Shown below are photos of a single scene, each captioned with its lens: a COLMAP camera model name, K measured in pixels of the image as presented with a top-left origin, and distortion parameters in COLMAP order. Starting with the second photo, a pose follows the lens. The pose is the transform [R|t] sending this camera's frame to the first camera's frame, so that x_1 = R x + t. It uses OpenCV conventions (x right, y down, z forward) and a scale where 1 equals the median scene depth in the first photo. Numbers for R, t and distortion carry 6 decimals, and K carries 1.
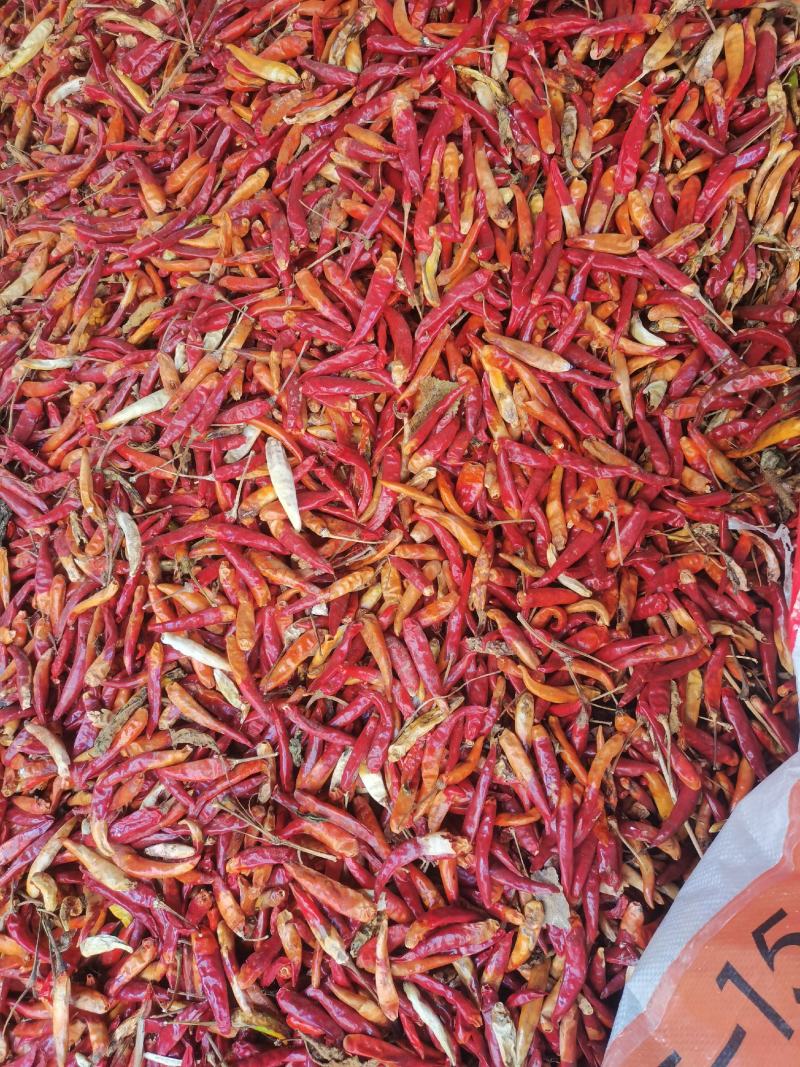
lens RADIAL K [[833.1, 0, 400.0], [0, 833.1, 533.5], [0, 0, 1]] dist [0.044333, -0.045399]
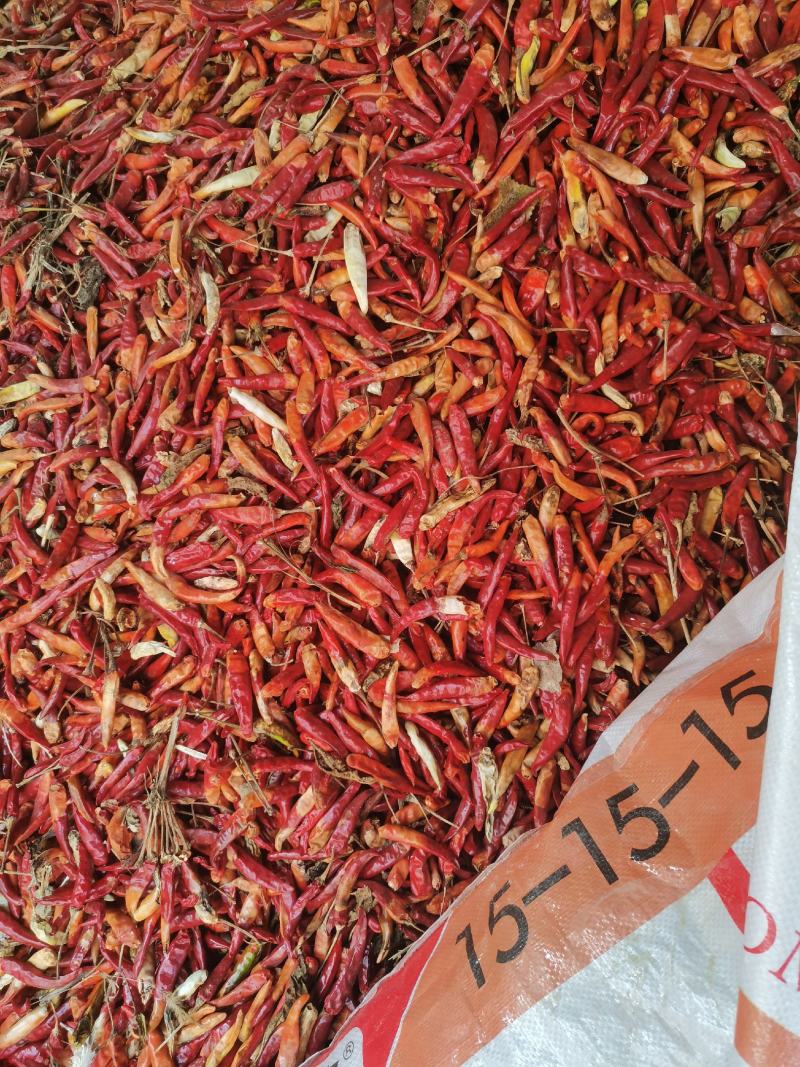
lens RADIAL K [[833.1, 0, 400.0], [0, 833.1, 533.5], [0, 0, 1]] dist [0.044333, -0.045399]
pose [[0.988130, 0.140402, -0.062345, 0.029293], [-0.133247, 0.985290, 0.107001, 0.156391], [0.076451, -0.097424, 0.992302, -0.083845]]
